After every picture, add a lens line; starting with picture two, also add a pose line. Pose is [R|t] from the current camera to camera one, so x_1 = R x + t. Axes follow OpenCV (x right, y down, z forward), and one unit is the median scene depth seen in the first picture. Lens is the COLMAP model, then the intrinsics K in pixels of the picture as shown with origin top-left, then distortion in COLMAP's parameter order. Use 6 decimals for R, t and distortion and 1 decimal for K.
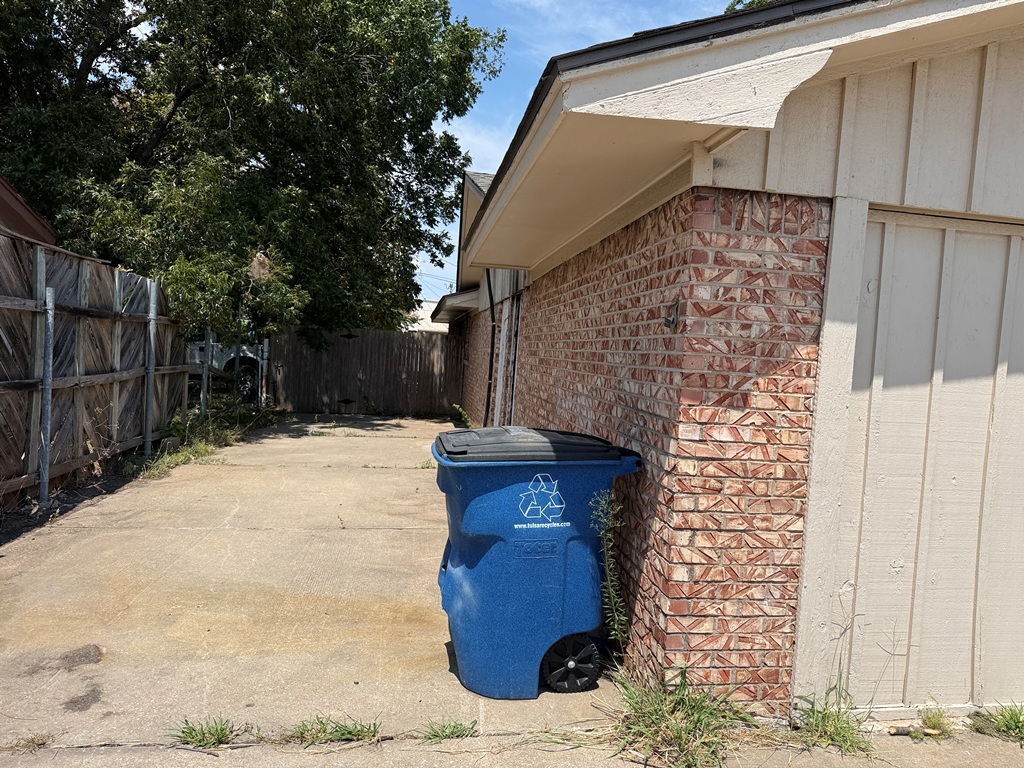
lens RADIAL K [[727.8, 0, 529.3], [0, 727.8, 364.9], [0, 0, 1]] dist [0.017399, 0.001195]
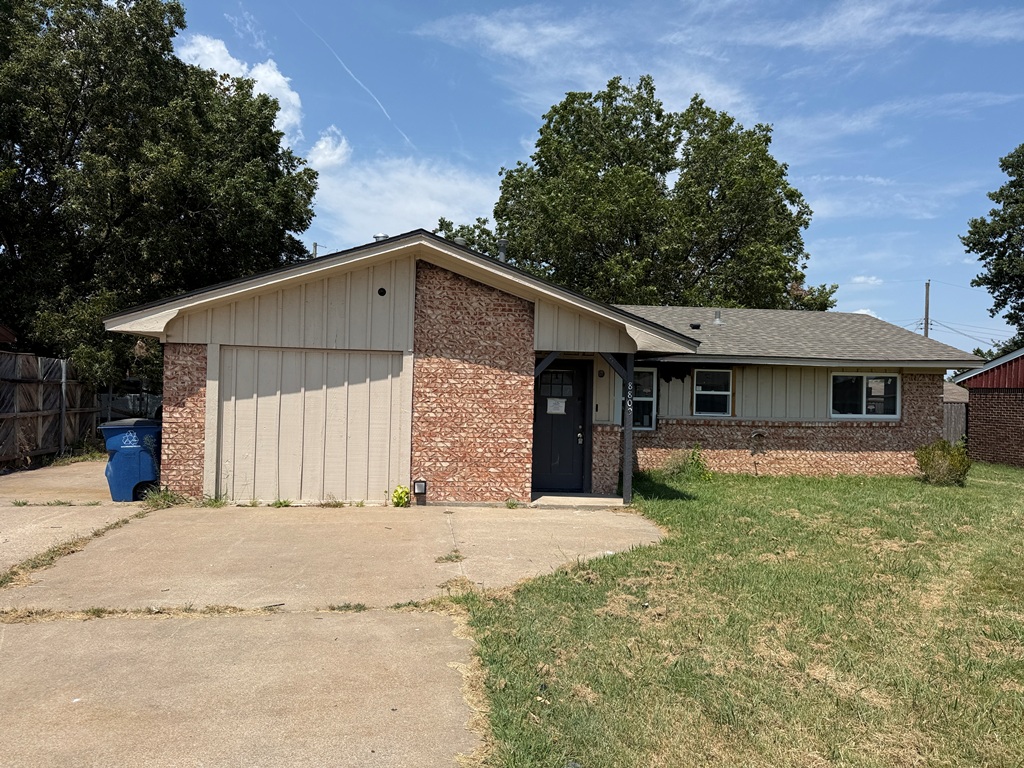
lens RADIAL K [[727.8, 0, 511.8], [0, 727.8, 380.7], [0, 0, 1]] dist [0.017399, 0.001195]
pose [[0.999019, -0.034740, -0.027452, 0.718436], [0.033711, 0.998743, -0.037086, 0.043087], [0.028706, 0.036124, 0.998935, -0.875090]]
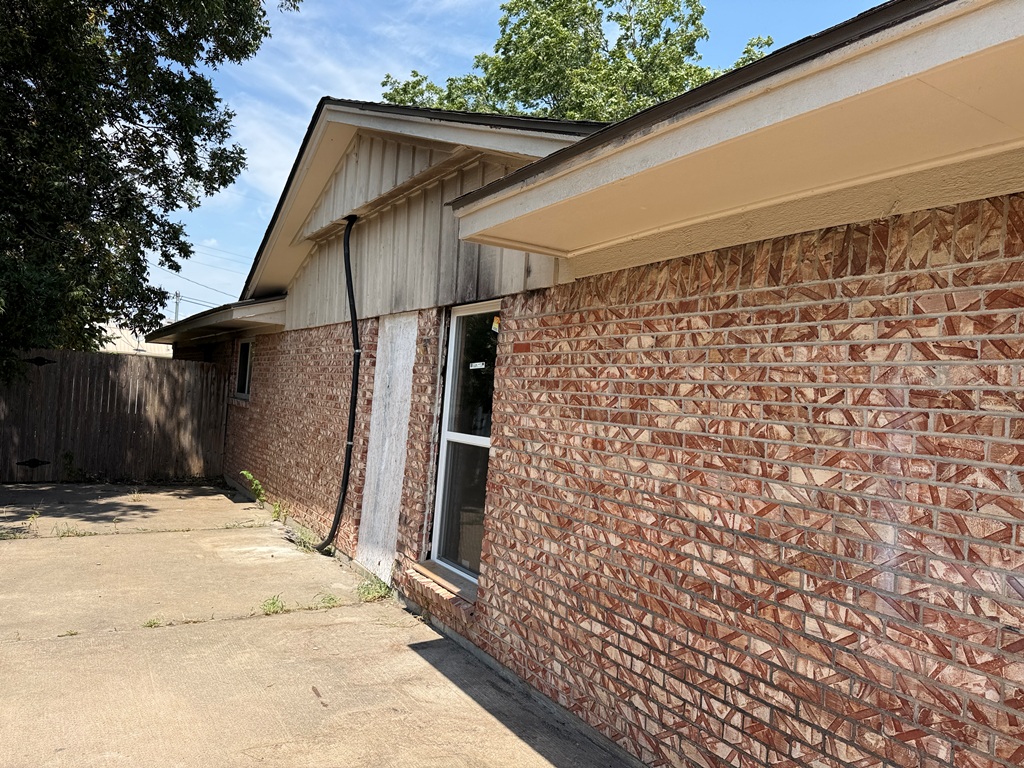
lens RADIAL K [[727.8, 0, 509.6], [0, 727.8, 362.0], [0, 0, 1]] dist [0.017399, 0.001195]
pose [[0.922379, 0.024558, 0.385504, -0.326613], [-0.008231, 0.999000, -0.043946, -0.039607], [-0.386197, 0.037361, 0.921659, 0.682677]]
